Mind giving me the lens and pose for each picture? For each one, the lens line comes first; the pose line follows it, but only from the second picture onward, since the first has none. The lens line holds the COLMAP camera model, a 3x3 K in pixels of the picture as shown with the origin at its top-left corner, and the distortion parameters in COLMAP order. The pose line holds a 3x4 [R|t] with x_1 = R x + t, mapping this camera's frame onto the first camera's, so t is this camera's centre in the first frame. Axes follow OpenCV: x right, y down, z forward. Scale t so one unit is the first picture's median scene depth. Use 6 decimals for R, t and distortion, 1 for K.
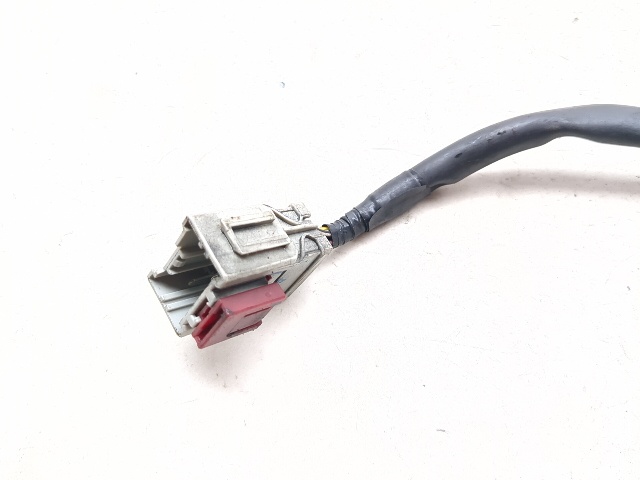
lens RADIAL K [[577.4, 0, 320.0], [0, 577.4, 240.0], [0, 0, 1]] dist [0.002359, -0.070335]
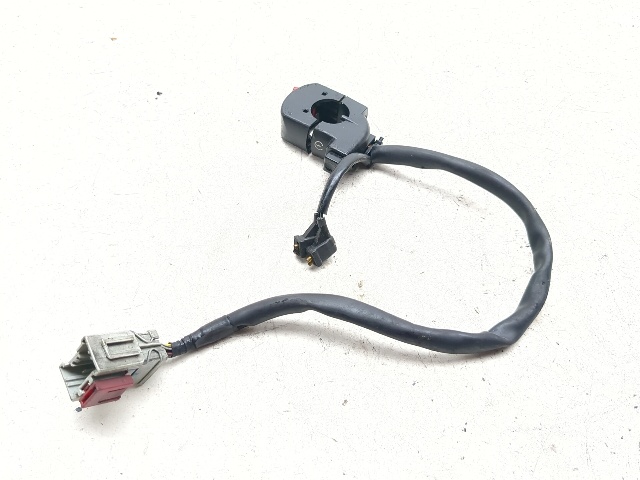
lens RADIAL K [[577.4, 0, 320.0], [0, 577.4, 240.0], [0, 0, 1]] dist [0.002359, -0.070335]
pose [[0.993357, 0.089022, 0.072920, 0.358632], [-0.076117, 0.983548, -0.163829, -0.096222], [-0.086305, 0.157190, 0.983790, -0.941772]]
